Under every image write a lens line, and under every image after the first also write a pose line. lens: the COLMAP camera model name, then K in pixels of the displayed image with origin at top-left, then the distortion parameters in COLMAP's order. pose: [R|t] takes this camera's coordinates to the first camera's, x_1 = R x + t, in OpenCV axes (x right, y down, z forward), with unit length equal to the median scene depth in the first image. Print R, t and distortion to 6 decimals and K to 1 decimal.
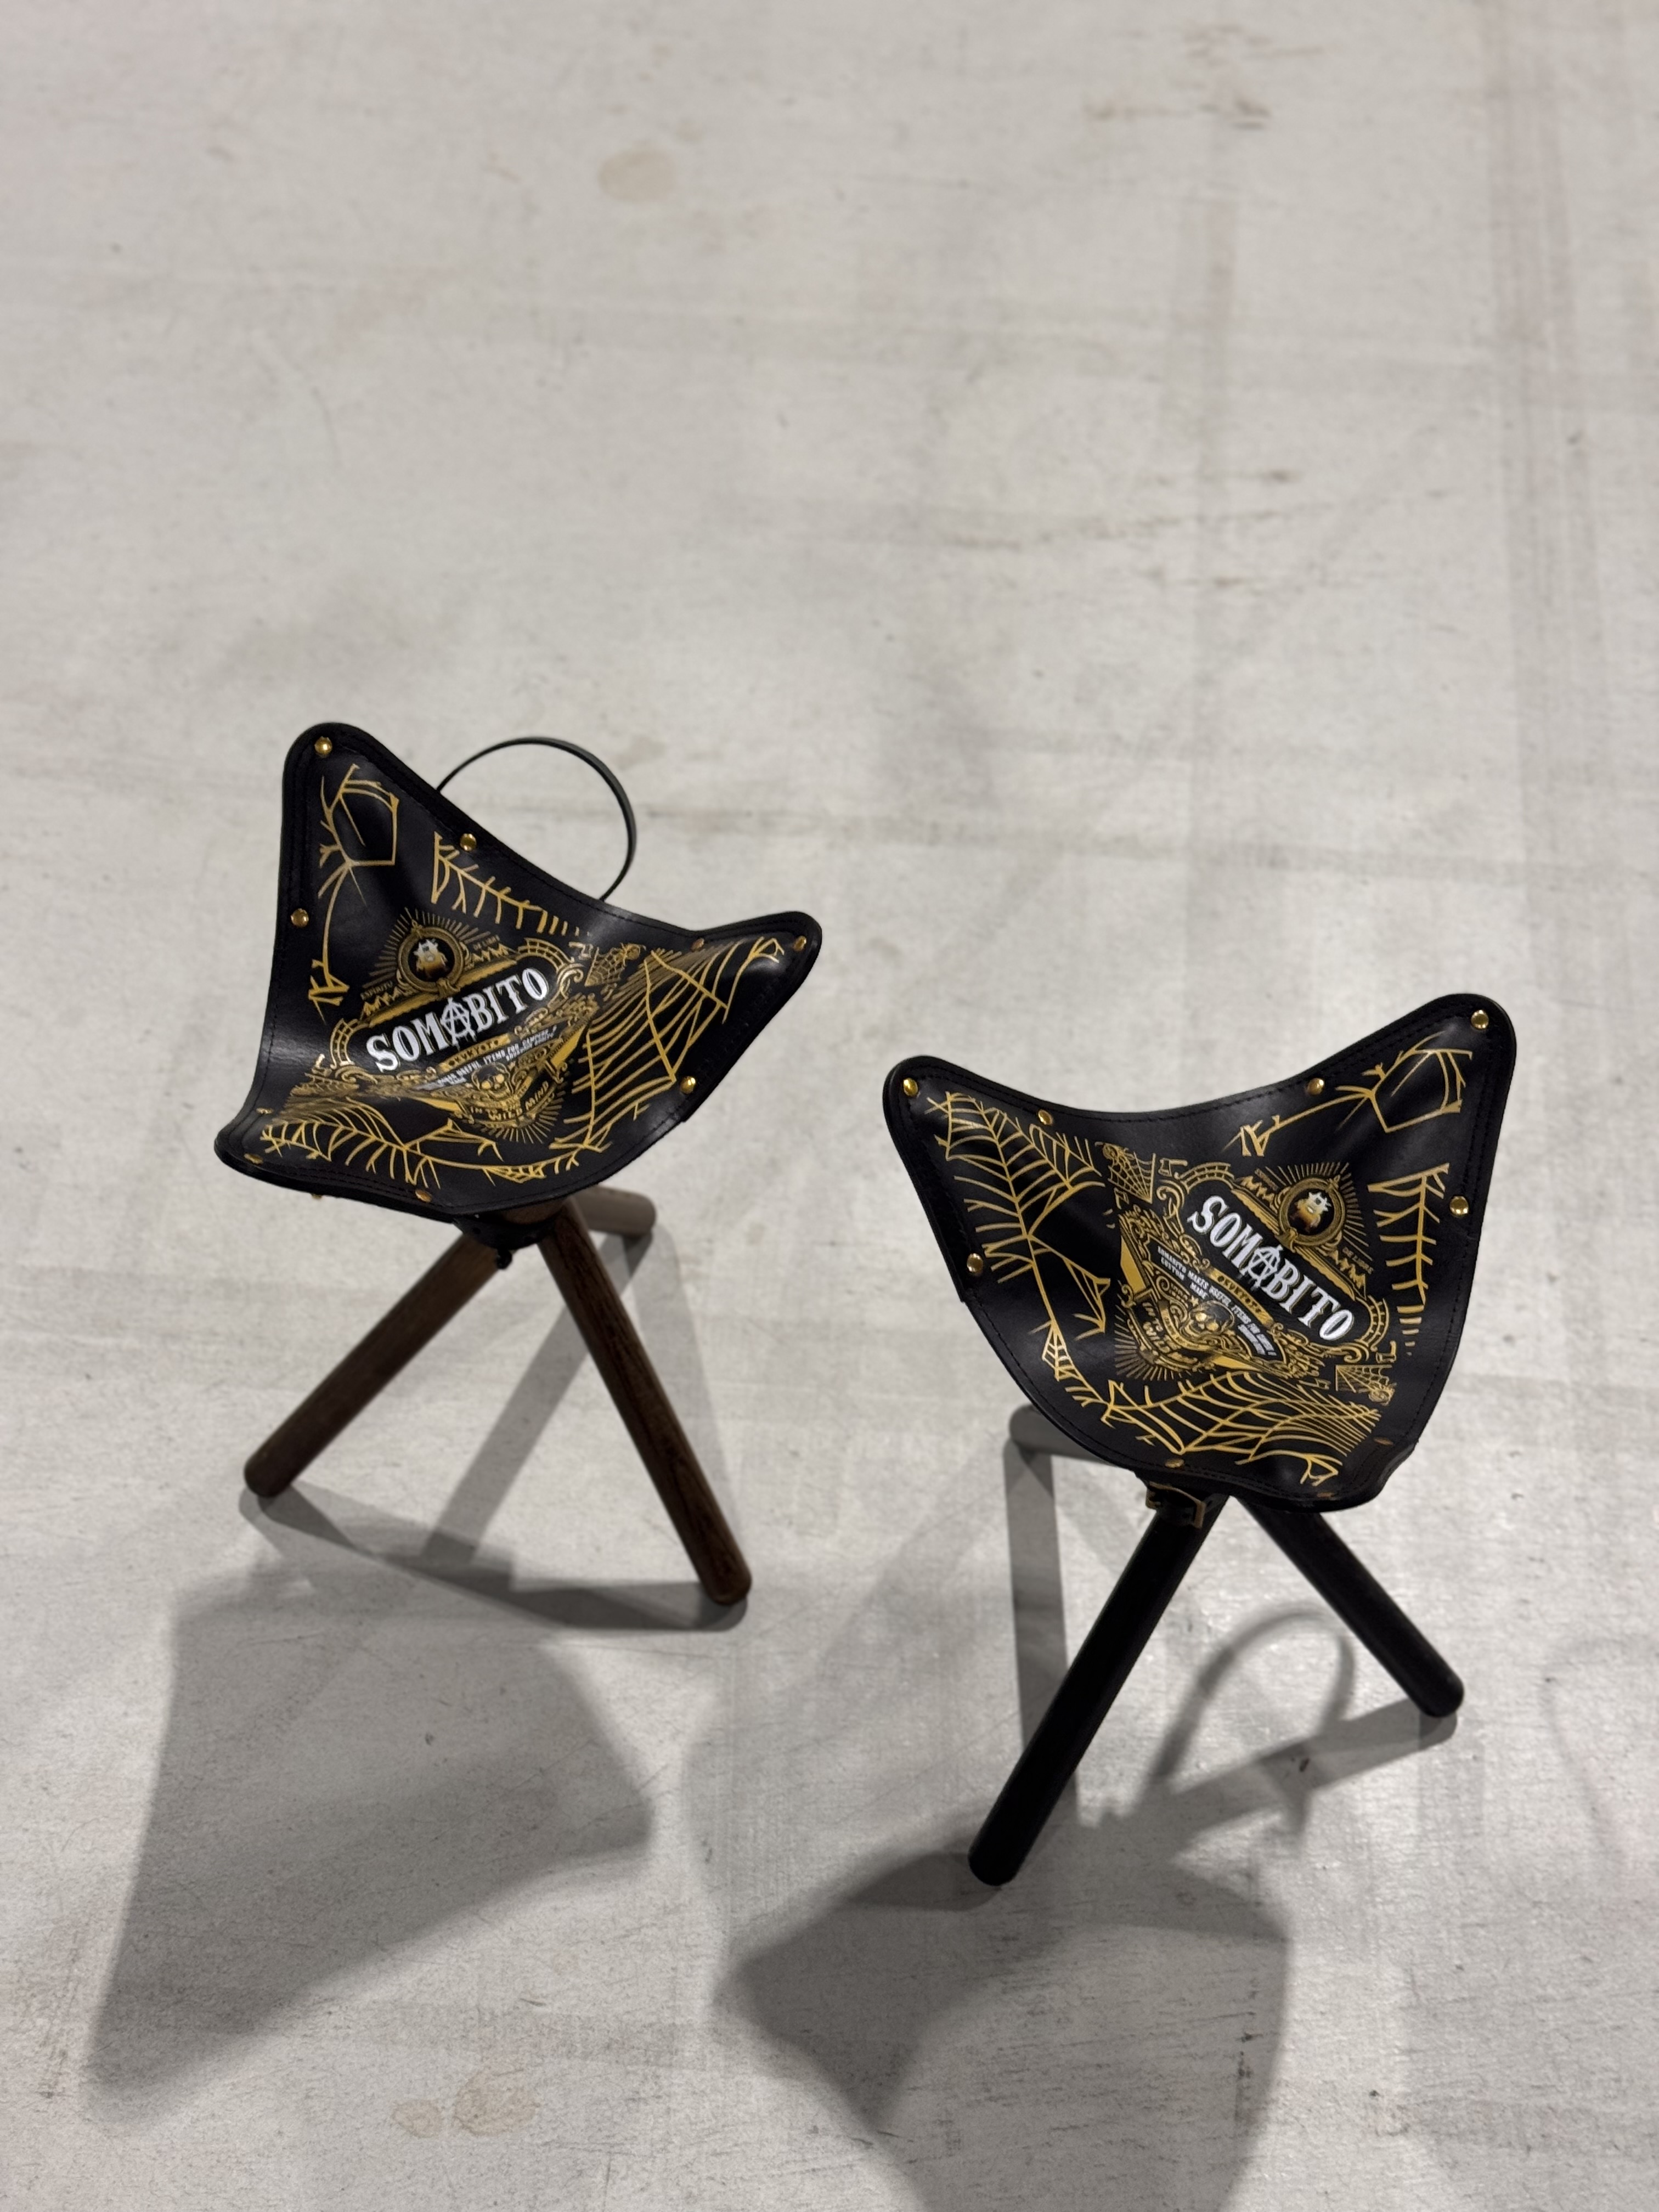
lens RADIAL K [[3134.0, 0, 829.5], [0, 3134.0, 1106.0], [0, 0, 1]] dist [0.024426, -0.039874]
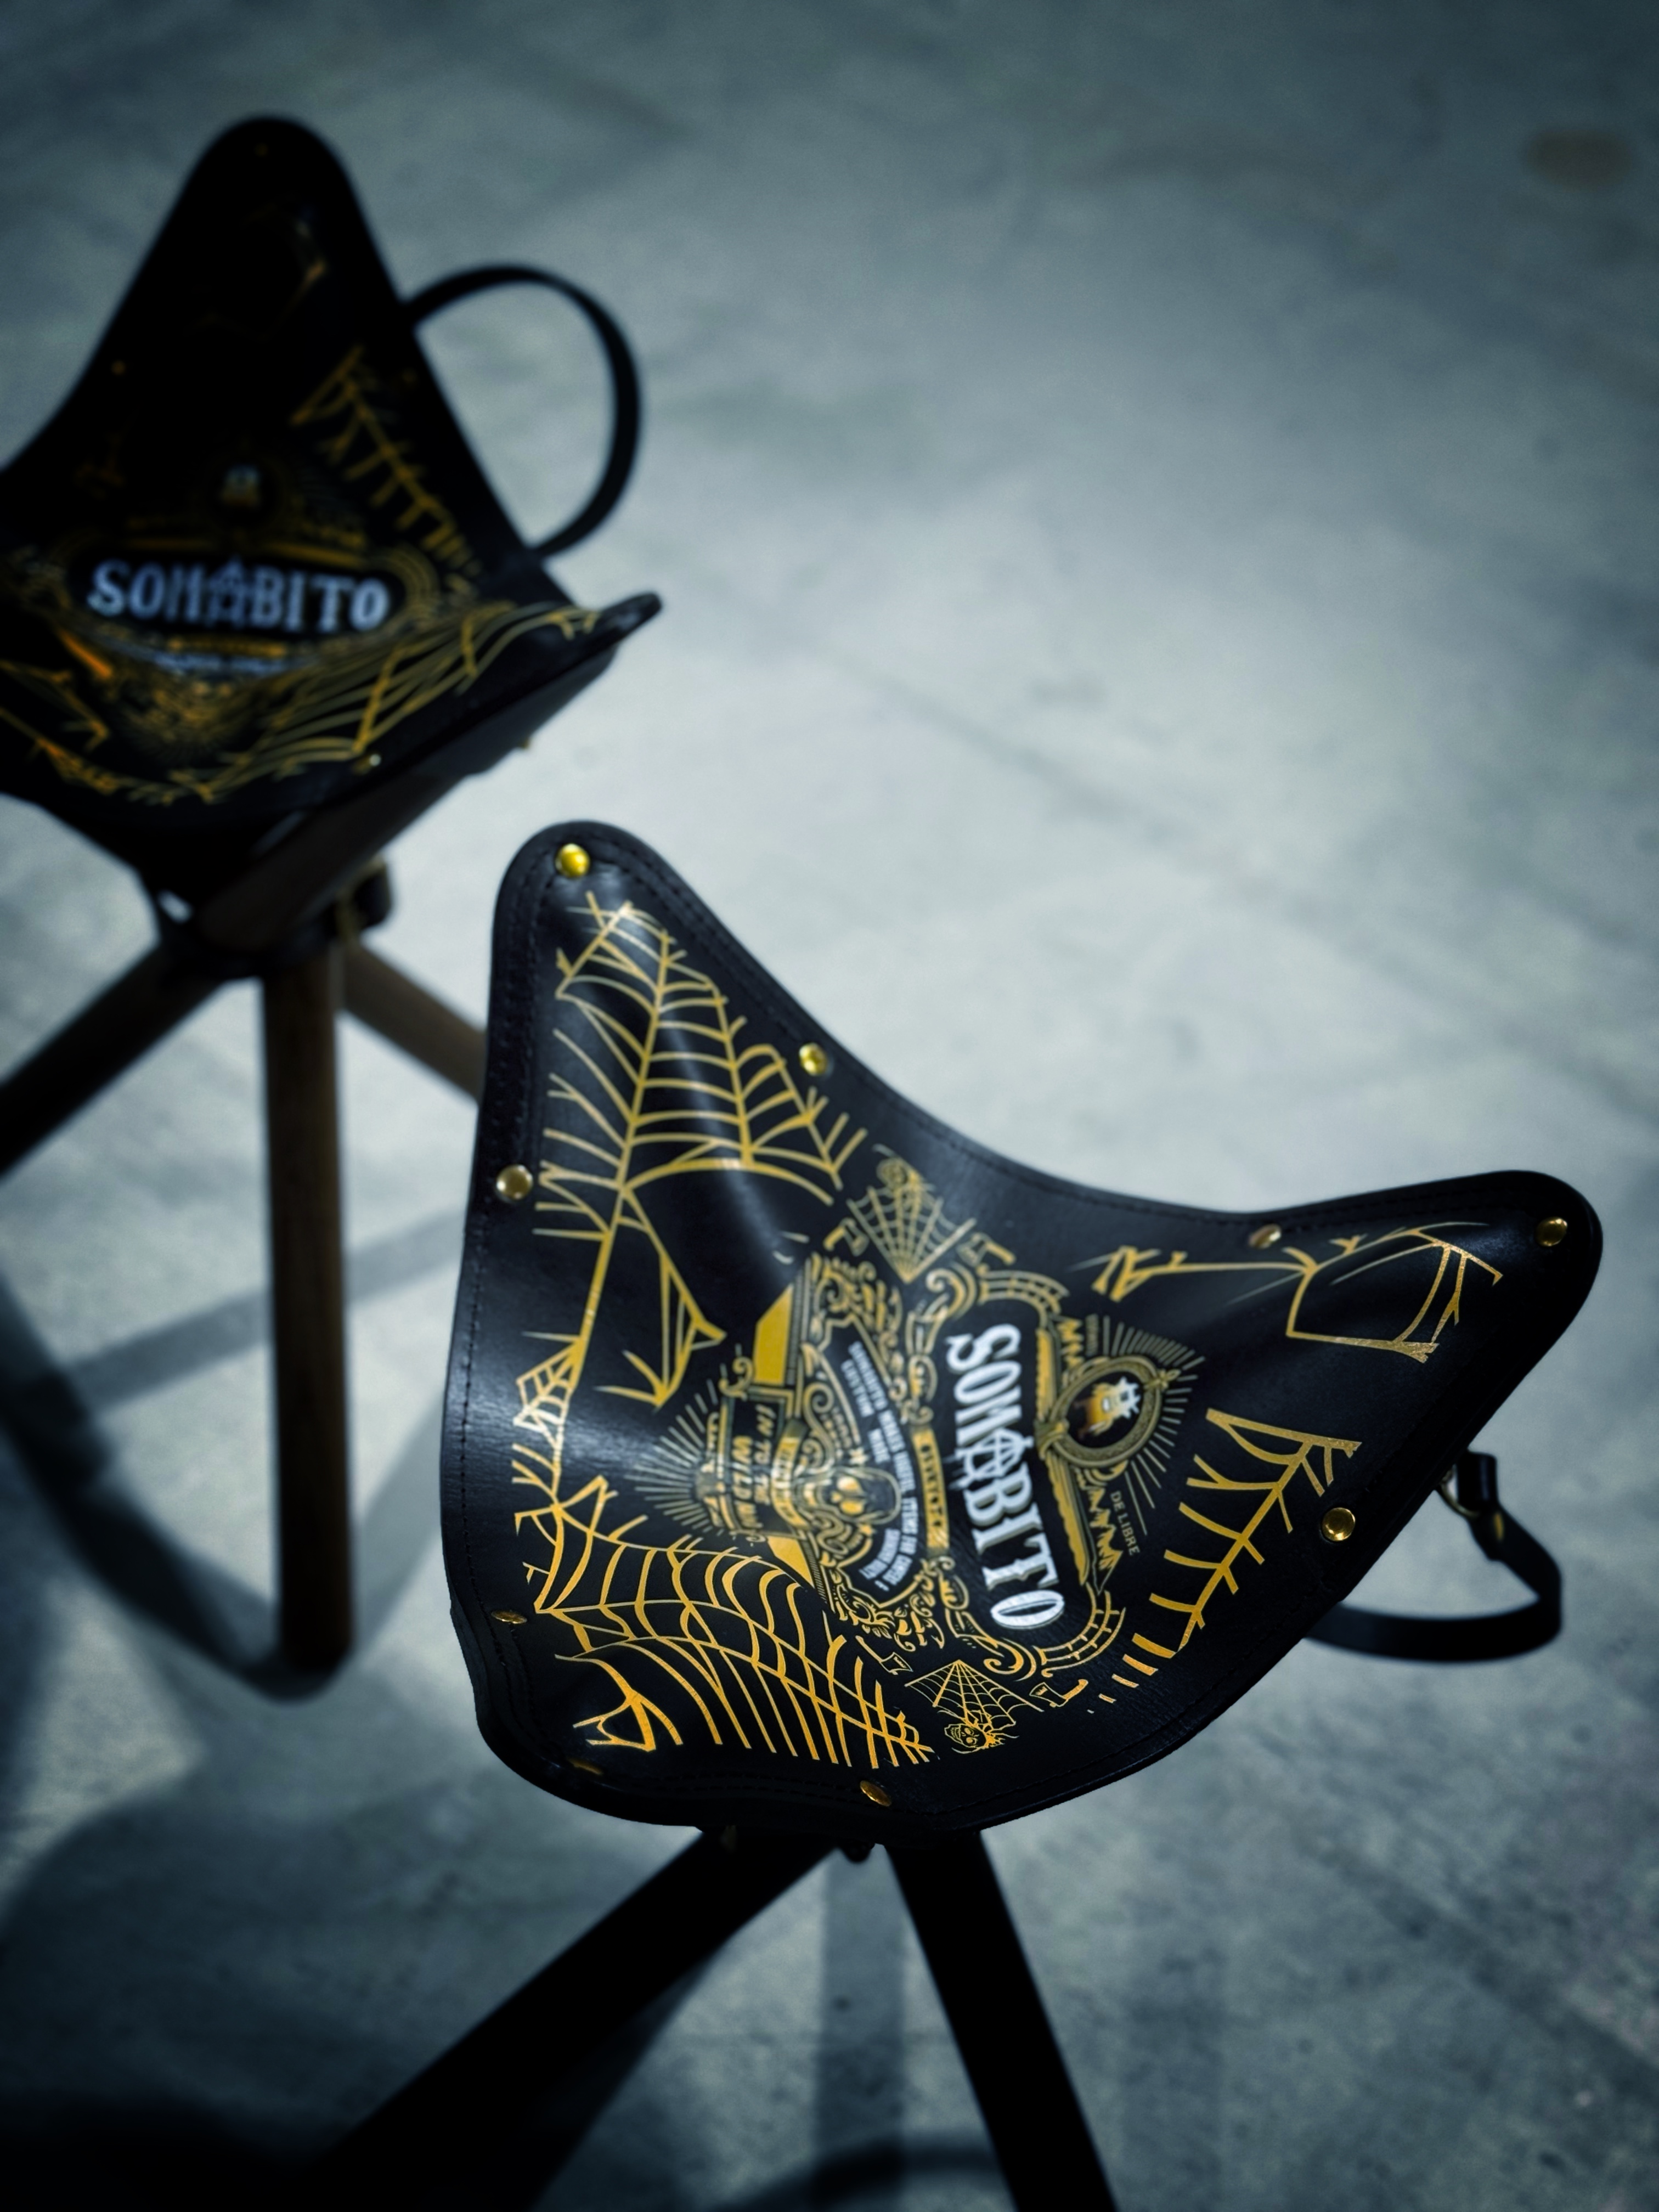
lens RADIAL K [[3134.0, 0, 829.5], [0, 3134.0, 1106.0], [0, 0, 1]] dist [0.024426, -0.039874]
pose [[0.826937, 0.443130, -0.346137, 0.278257], [-0.480344, 0.876719, -0.025174, 0.024631], [0.292310, 0.187083, 0.937846, 0.473433]]
